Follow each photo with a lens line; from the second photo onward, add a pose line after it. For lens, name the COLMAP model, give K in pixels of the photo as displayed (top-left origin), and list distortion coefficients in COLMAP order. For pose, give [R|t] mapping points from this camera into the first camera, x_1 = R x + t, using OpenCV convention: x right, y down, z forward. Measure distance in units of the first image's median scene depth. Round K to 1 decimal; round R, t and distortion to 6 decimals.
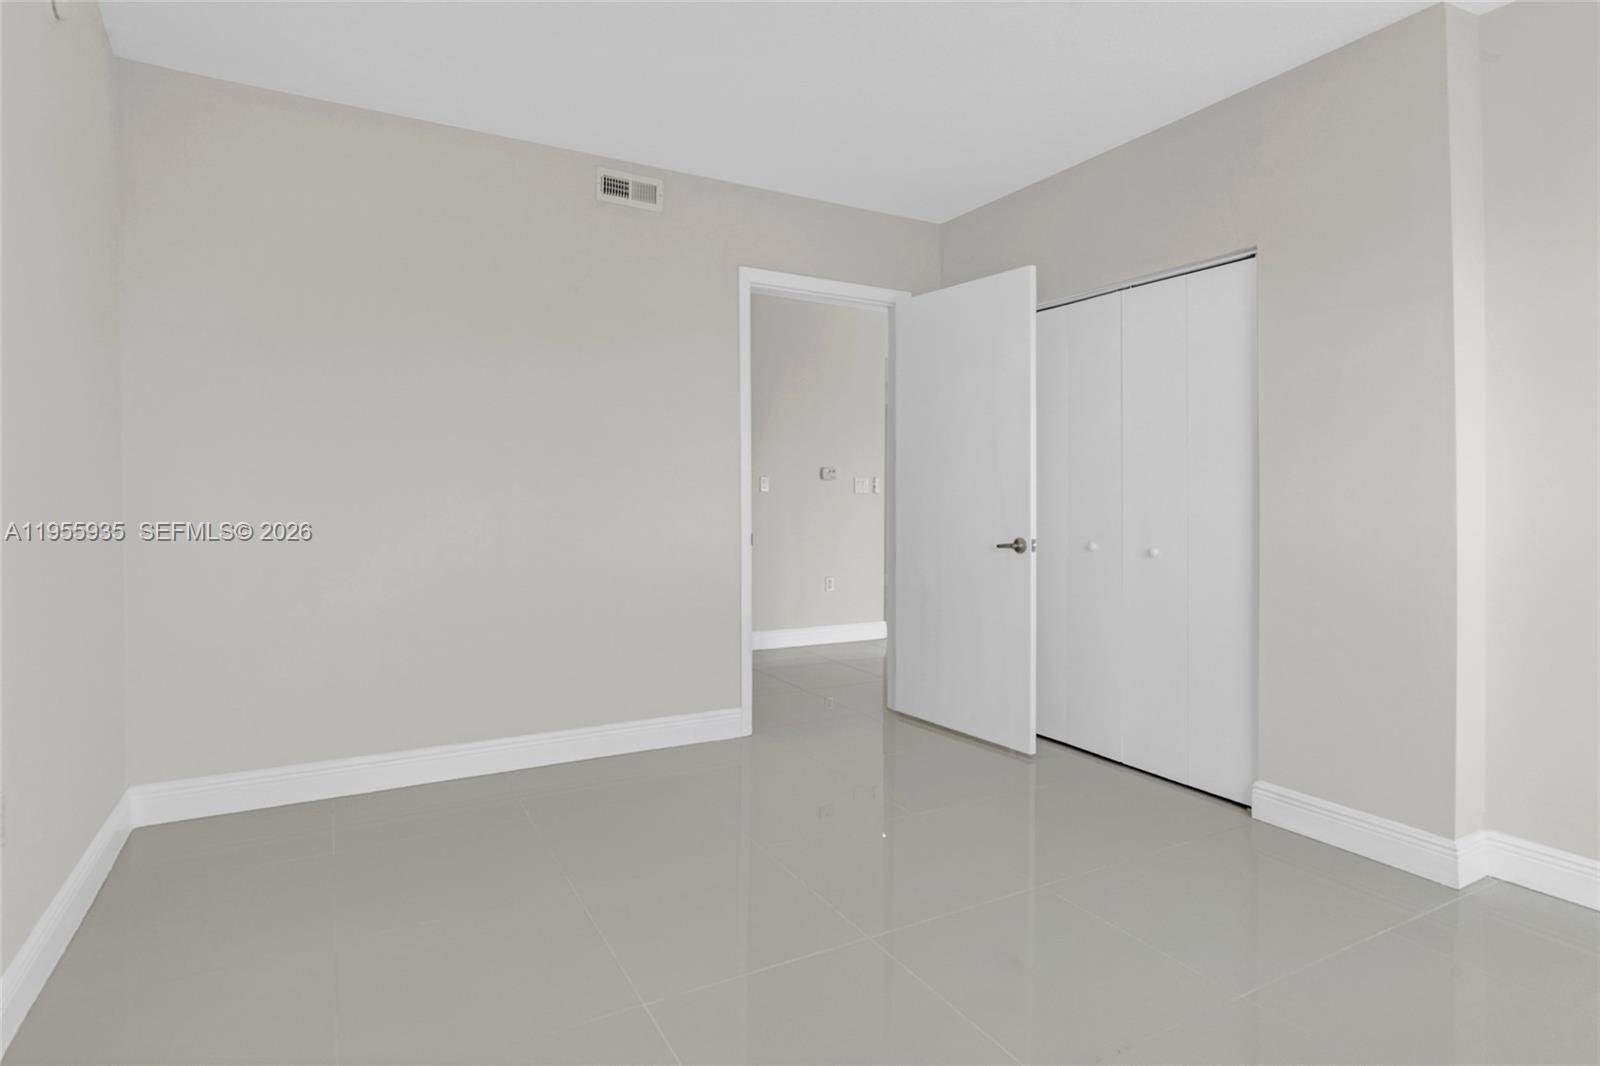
lens RADIAL K [[827.3, 0, 791.7], [0, 827.3, 553.3], [0, 0, 1]] dist [0.000724, -0.000907]
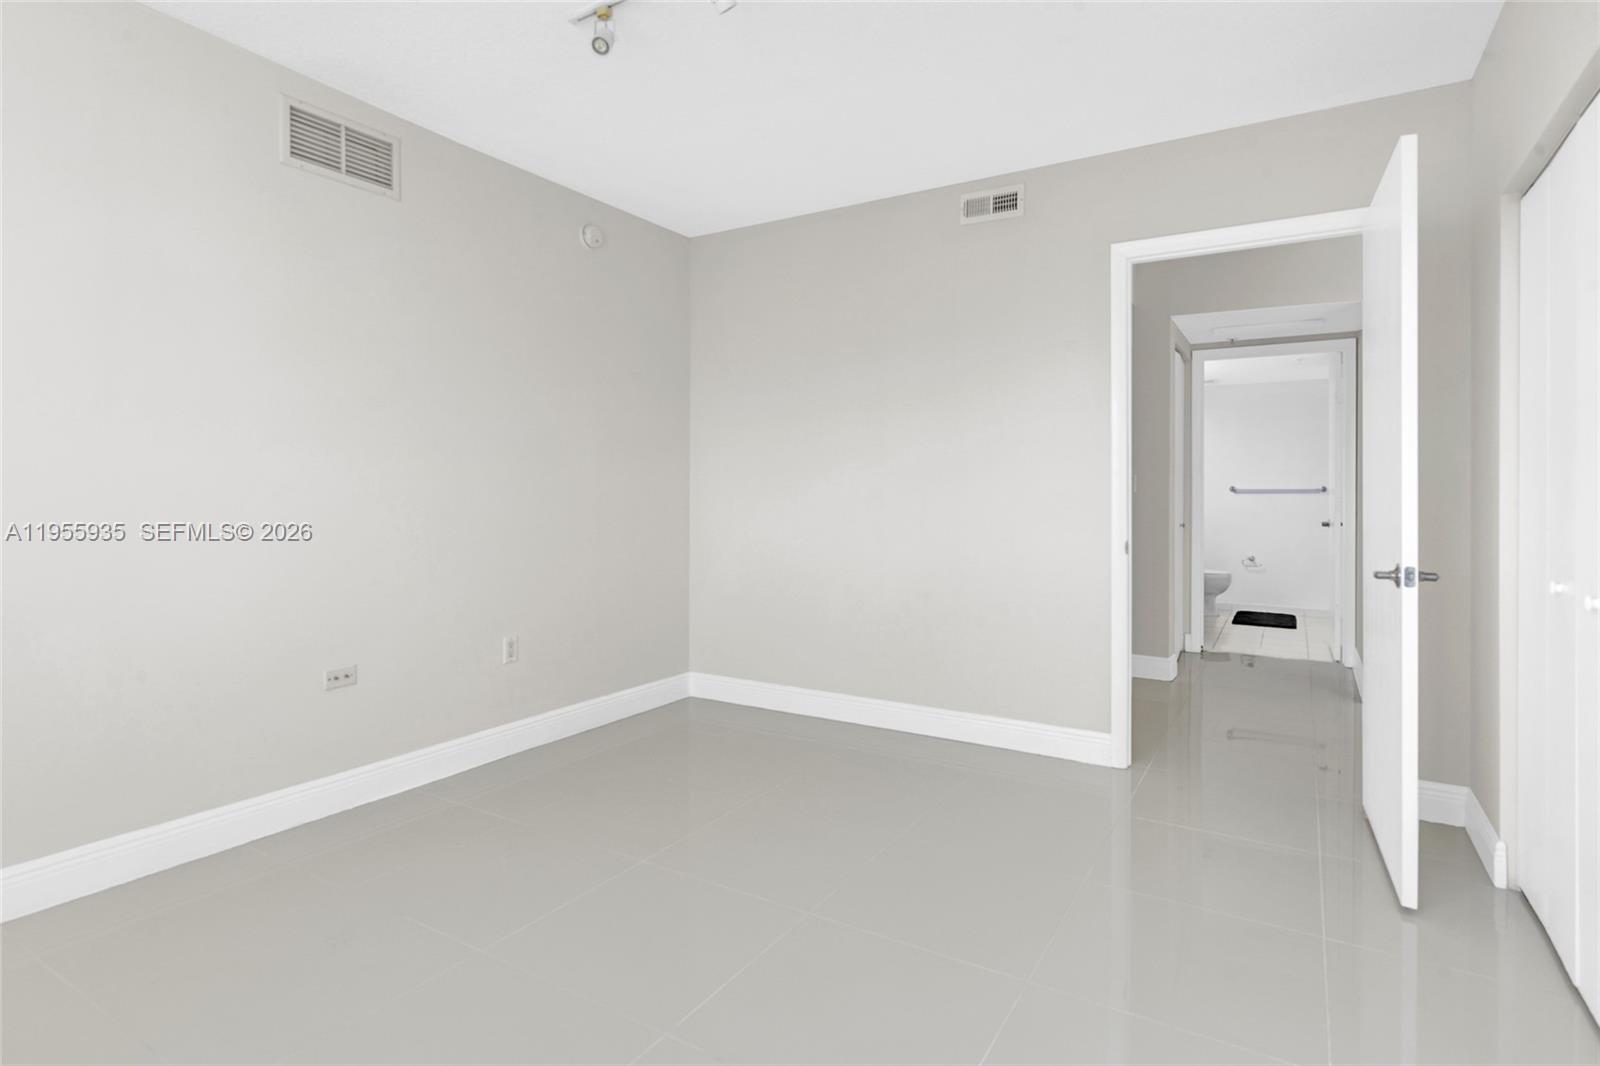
lens RADIAL K [[827.3, 0, 791.7], [0, 827.3, 553.3], [0, 0, 1]] dist [0.000724, -0.000907]
pose [[0.486587, 0.059539, -0.871601, 0.576537], [-0.058706, 0.997648, 0.035376, -0.020908], [0.871657, 0.033955, 0.488938, 0.265230]]
